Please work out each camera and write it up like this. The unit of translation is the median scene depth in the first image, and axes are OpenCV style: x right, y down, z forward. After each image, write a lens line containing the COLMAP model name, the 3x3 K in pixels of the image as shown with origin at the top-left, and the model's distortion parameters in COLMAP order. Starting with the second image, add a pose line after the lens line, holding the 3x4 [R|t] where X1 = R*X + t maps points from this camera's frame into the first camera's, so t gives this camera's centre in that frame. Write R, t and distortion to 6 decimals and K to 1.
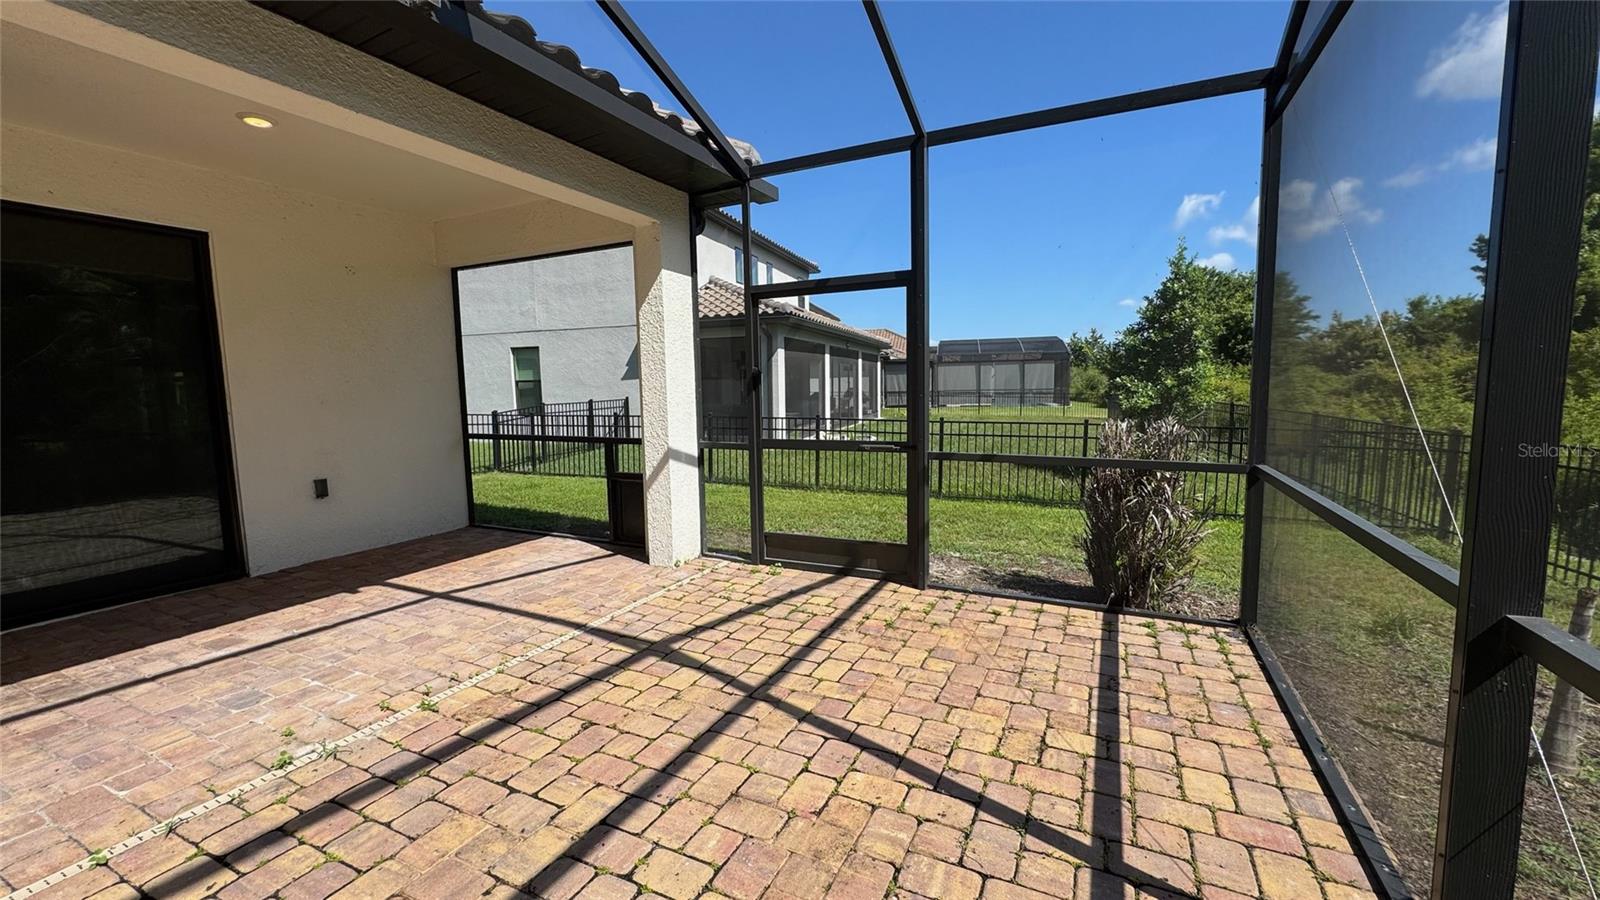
lens RADIAL K [[644.3, 0, 801.3], [0, 644.3, 445.5], [0, 0, 1]] dist [-0.001540, 0.000143]
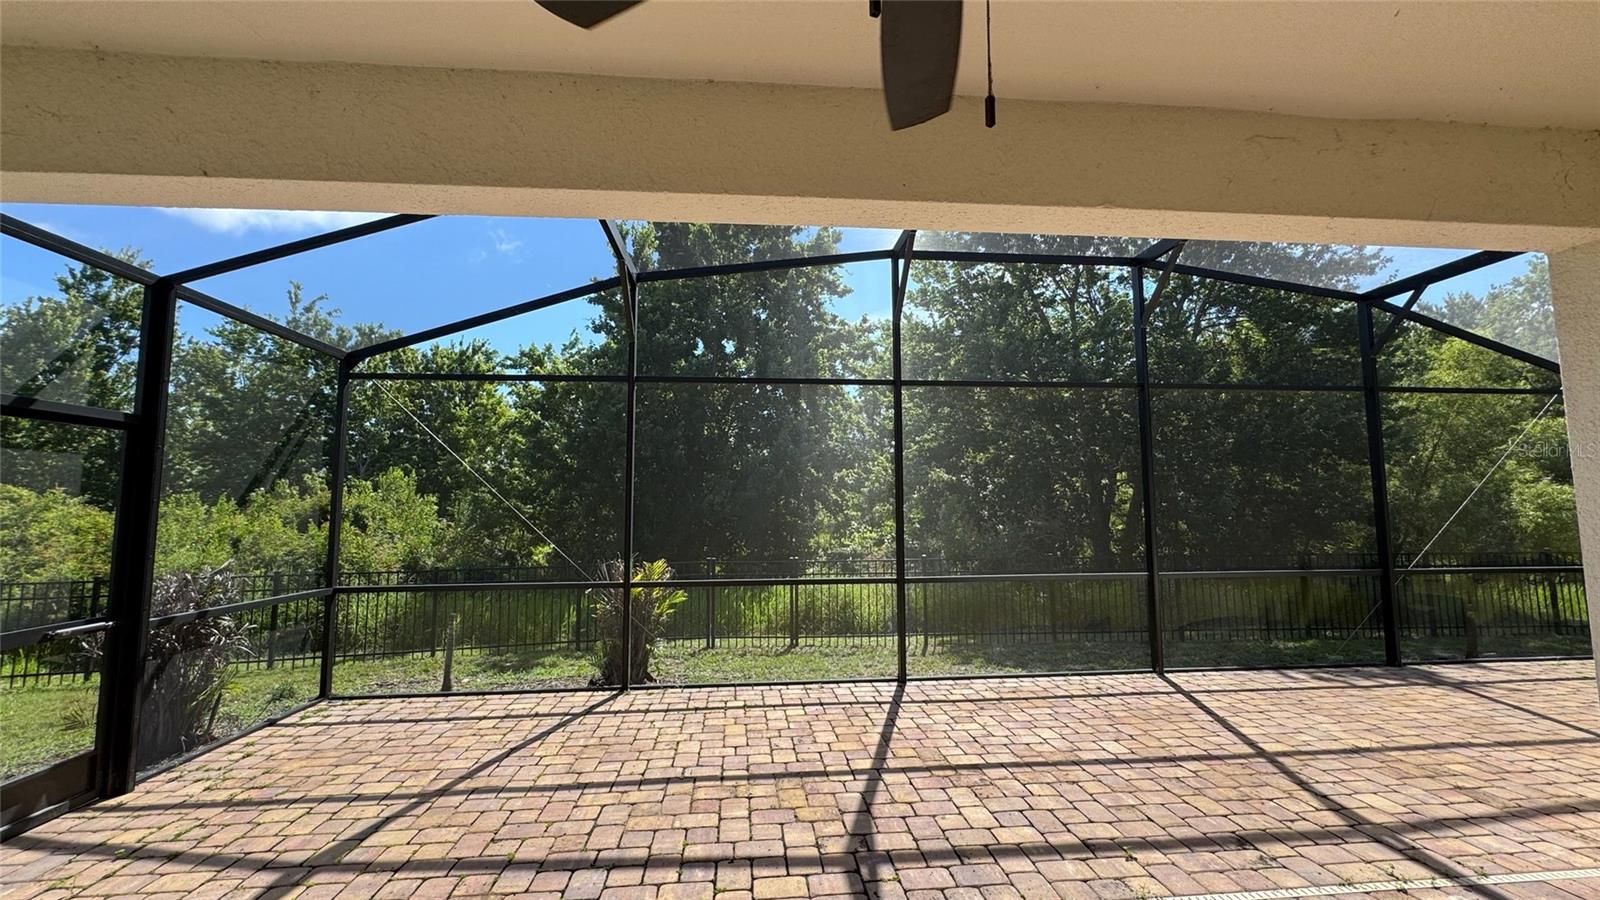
lens RADIAL K [[644.3, 0, 803.8], [0, 644.3, 453.8], [0, 0, 1]] dist [-0.001540, 0.000143]
pose [[-0.518652, 0.099202, 0.849211, -1.538413], [0.111217, 0.992635, -0.048031, -0.106918], [-0.847721, 0.069536, -0.525865, 1.036890]]
